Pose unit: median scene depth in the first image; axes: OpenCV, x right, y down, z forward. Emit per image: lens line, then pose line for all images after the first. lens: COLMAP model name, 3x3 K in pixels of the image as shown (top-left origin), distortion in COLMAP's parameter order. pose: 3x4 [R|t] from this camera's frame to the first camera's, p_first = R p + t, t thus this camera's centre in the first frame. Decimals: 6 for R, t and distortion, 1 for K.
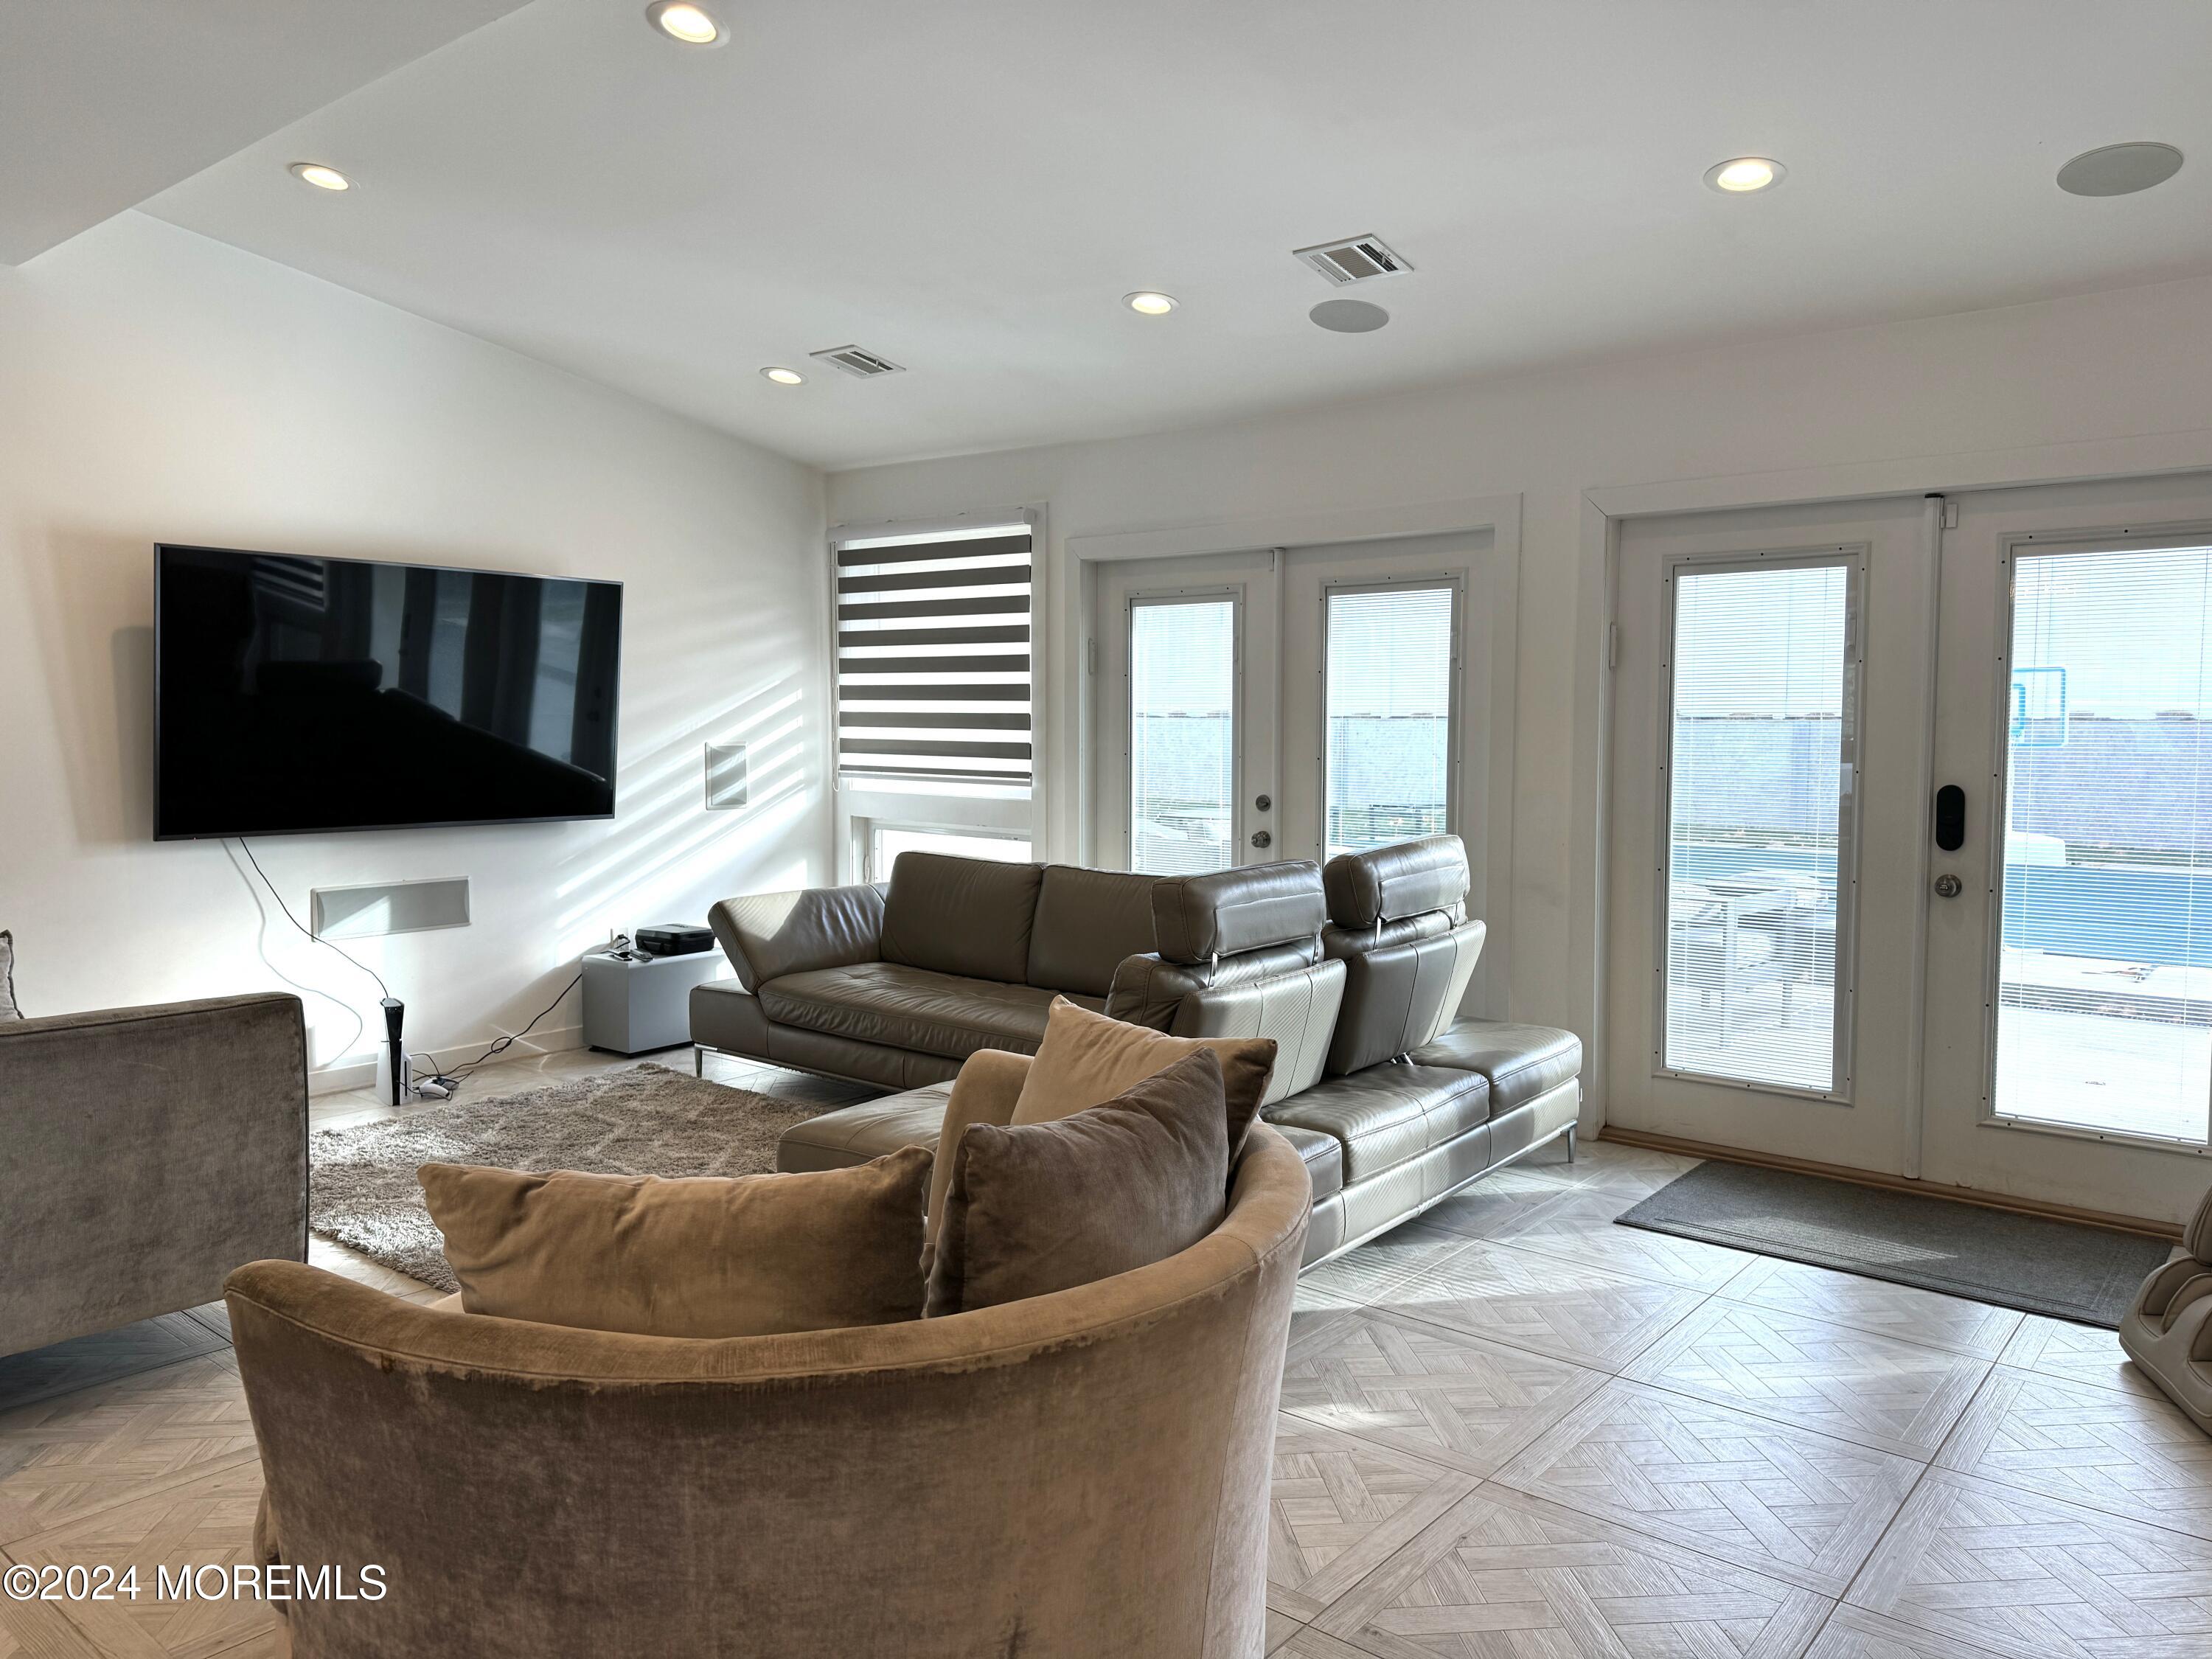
lens RADIAL K [[1551.6, 0, 1108.2], [0, 1551.6, 824.2], [0, 0, 1]] dist [0.062767, -0.073240]
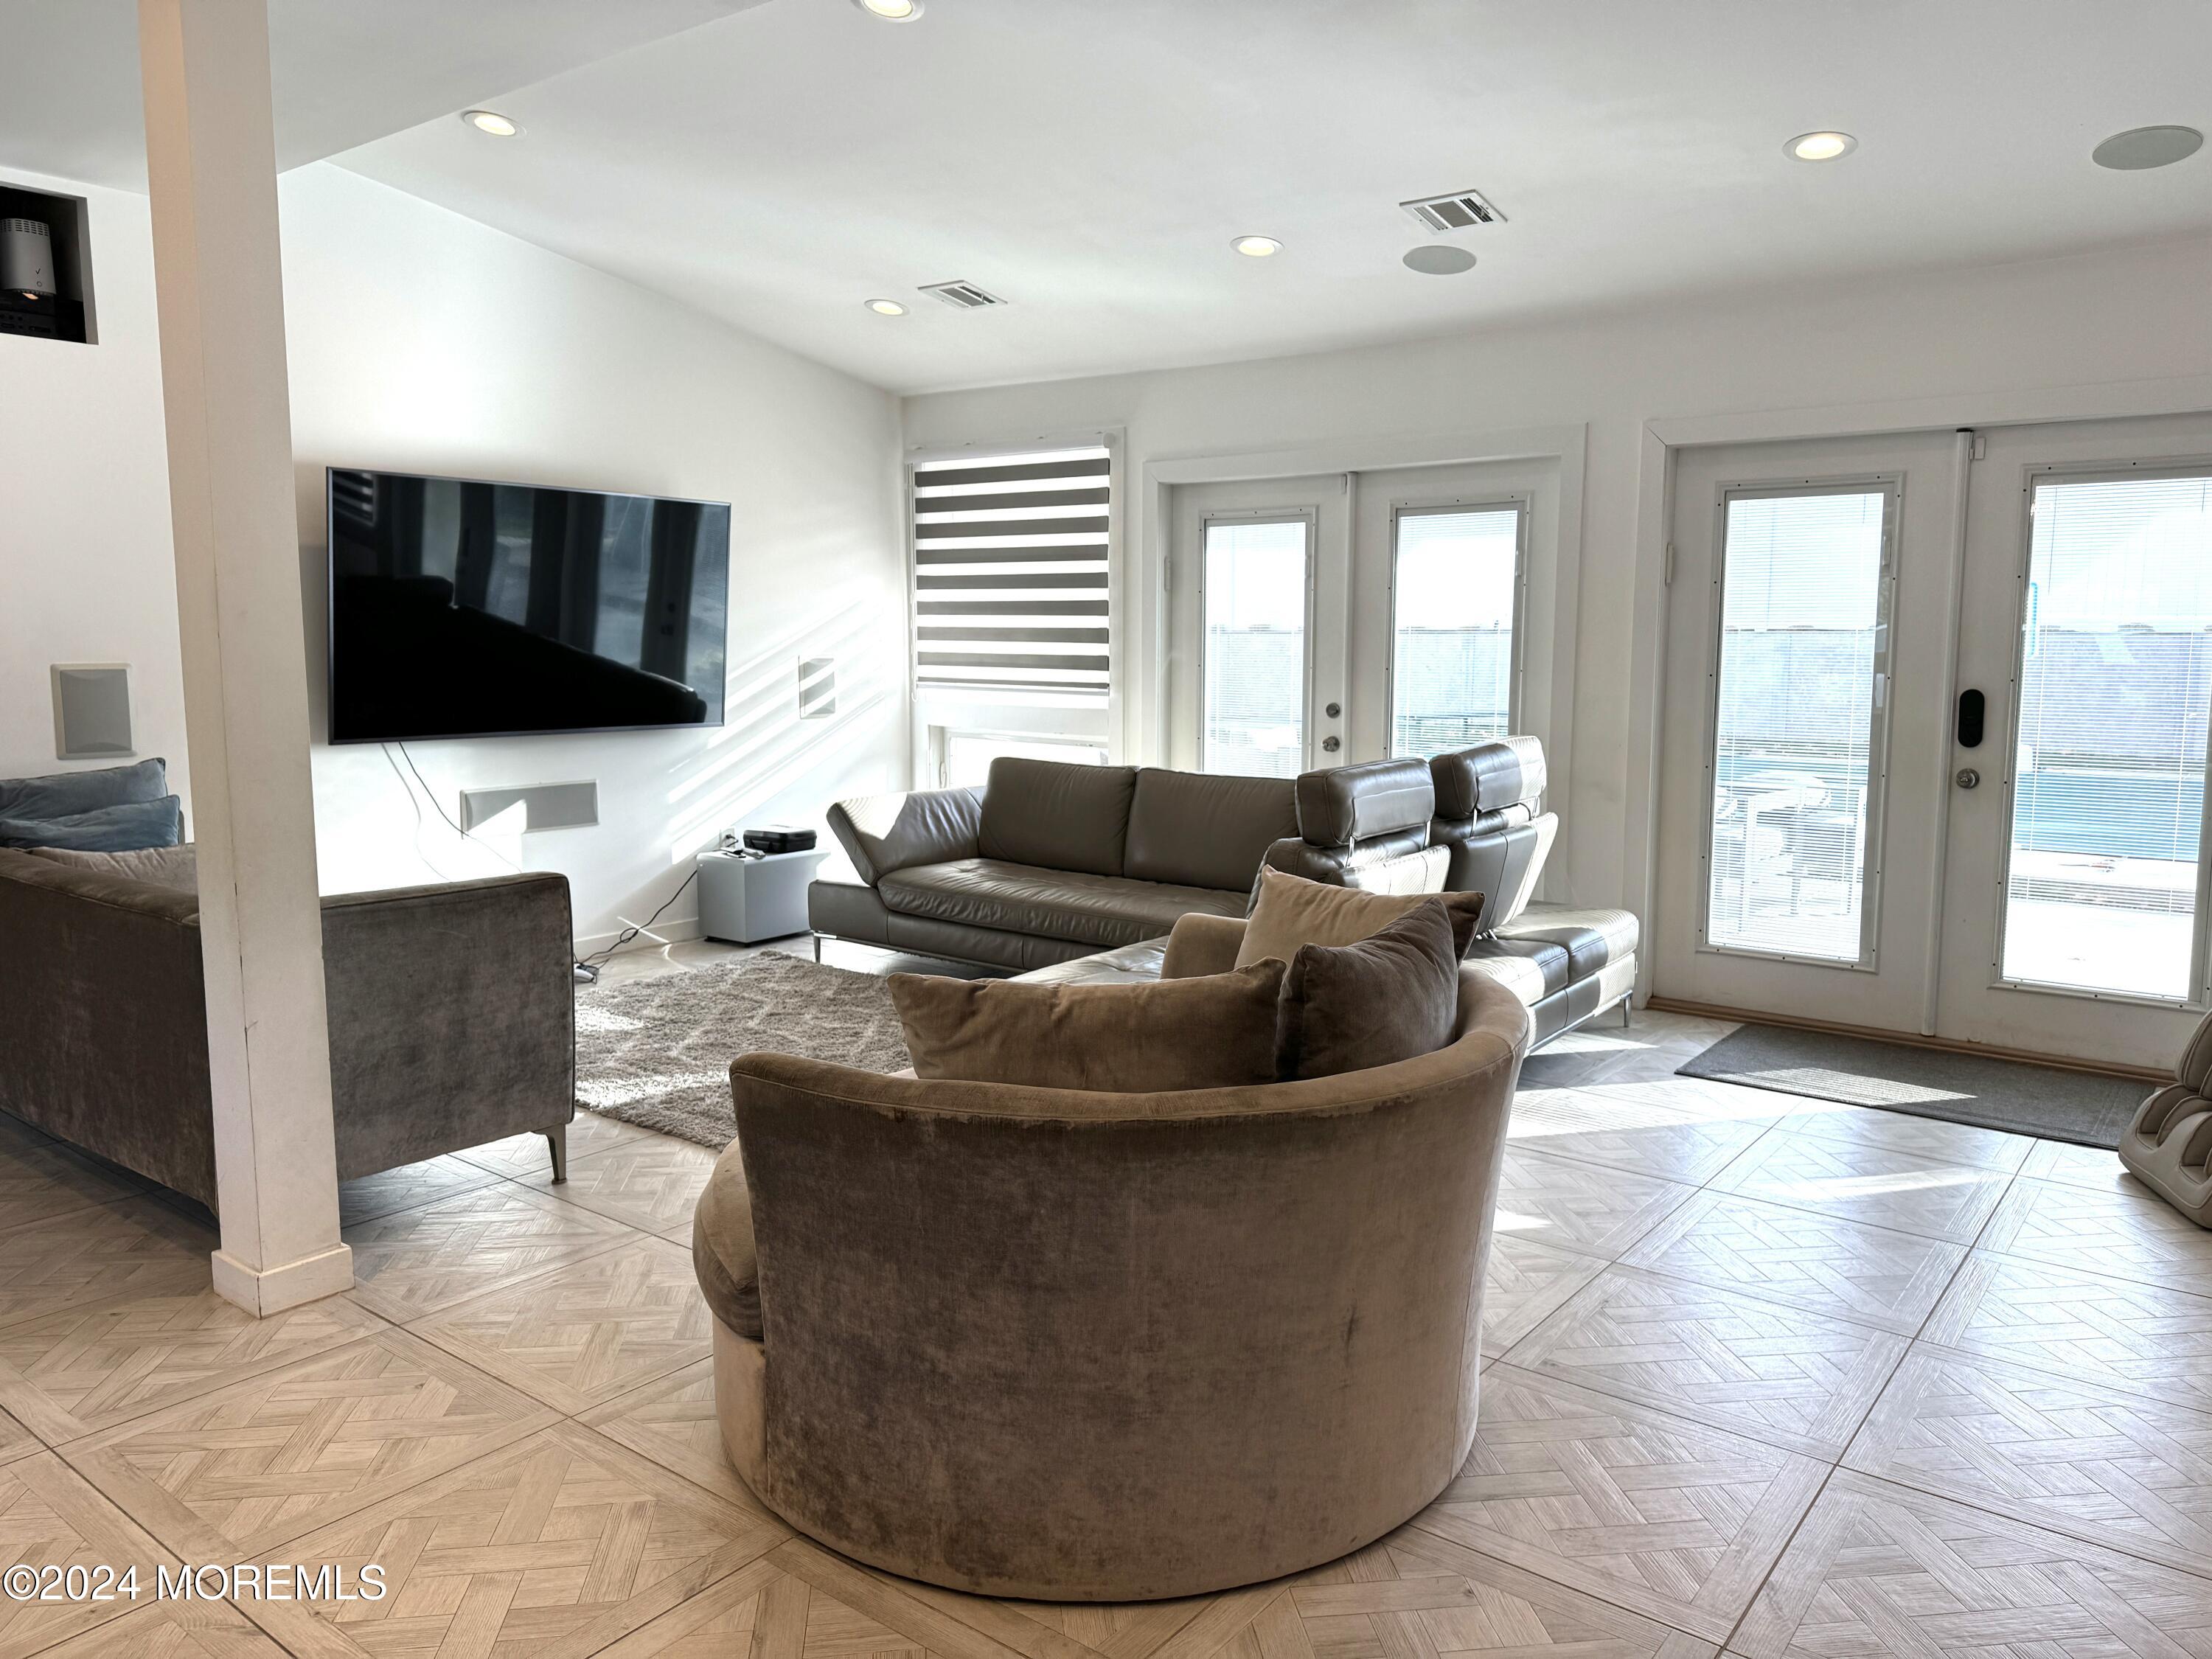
lens RADIAL K [[1551.6, 0, 1129.1], [0, 1551.6, 818.0], [0, 0, 1]] dist [0.062767, -0.073240]
pose [[0.999371, -0.004536, 0.035167, -0.108516], [0.002767, 0.998736, 0.050189, 0.009144], [-0.035350, -0.050060, 0.998120, -0.109770]]
